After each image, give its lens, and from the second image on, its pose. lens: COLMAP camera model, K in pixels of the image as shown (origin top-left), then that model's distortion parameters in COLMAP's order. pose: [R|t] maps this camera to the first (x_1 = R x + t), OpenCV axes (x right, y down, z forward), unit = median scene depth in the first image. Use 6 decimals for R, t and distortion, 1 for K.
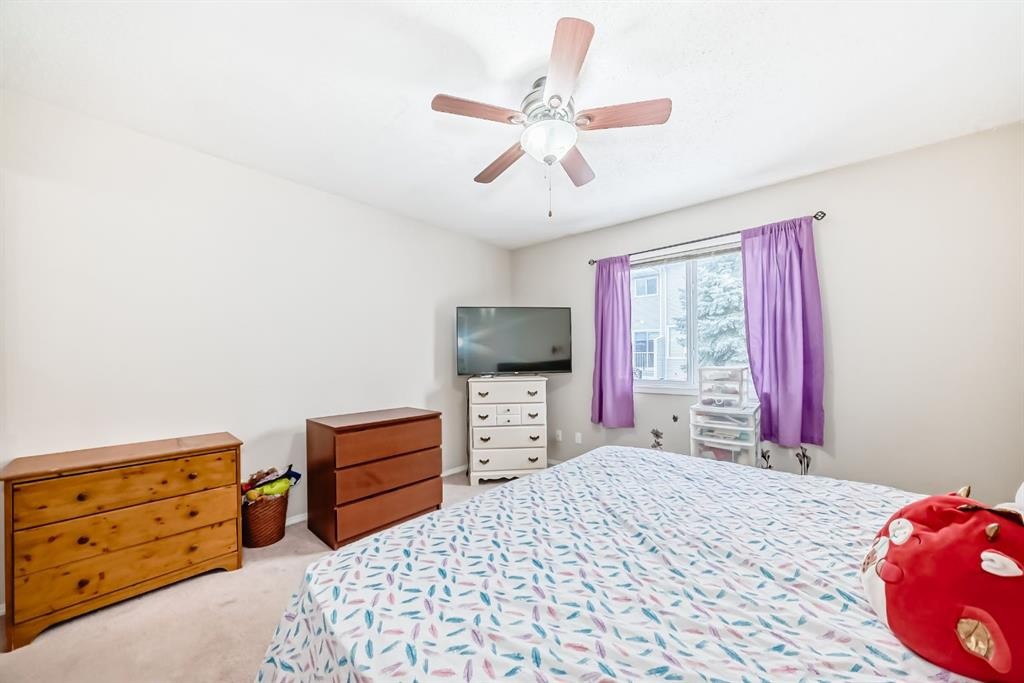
lens RADIAL K [[366.6, 0, 514.6], [0, 366.6, 350.4], [0, 0, 1]] dist [-0.028071, 0.000005]
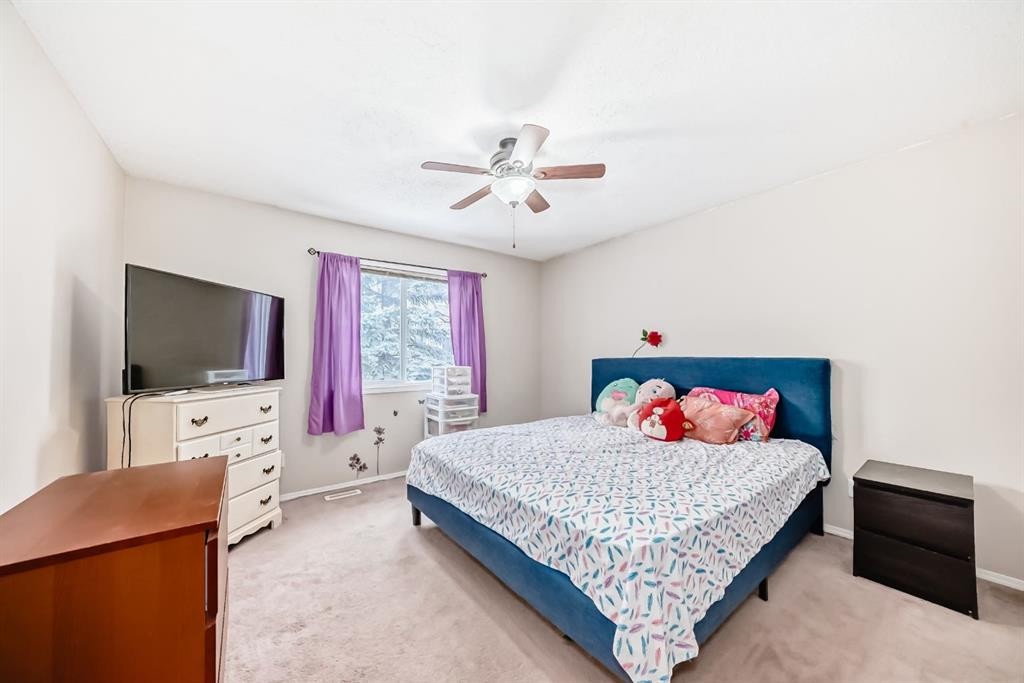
lens RADIAL K [[366.6, 0, 514.6], [0, 366.6, 350.4], [0, 0, 1]] dist [-0.028071, 0.000005]
pose [[0.198923, 0.023881, 0.979724, -0.706957], [-0.013078, 0.999679, -0.021712, 0.010491], [-0.979928, -0.008494, 0.199171, 0.464405]]
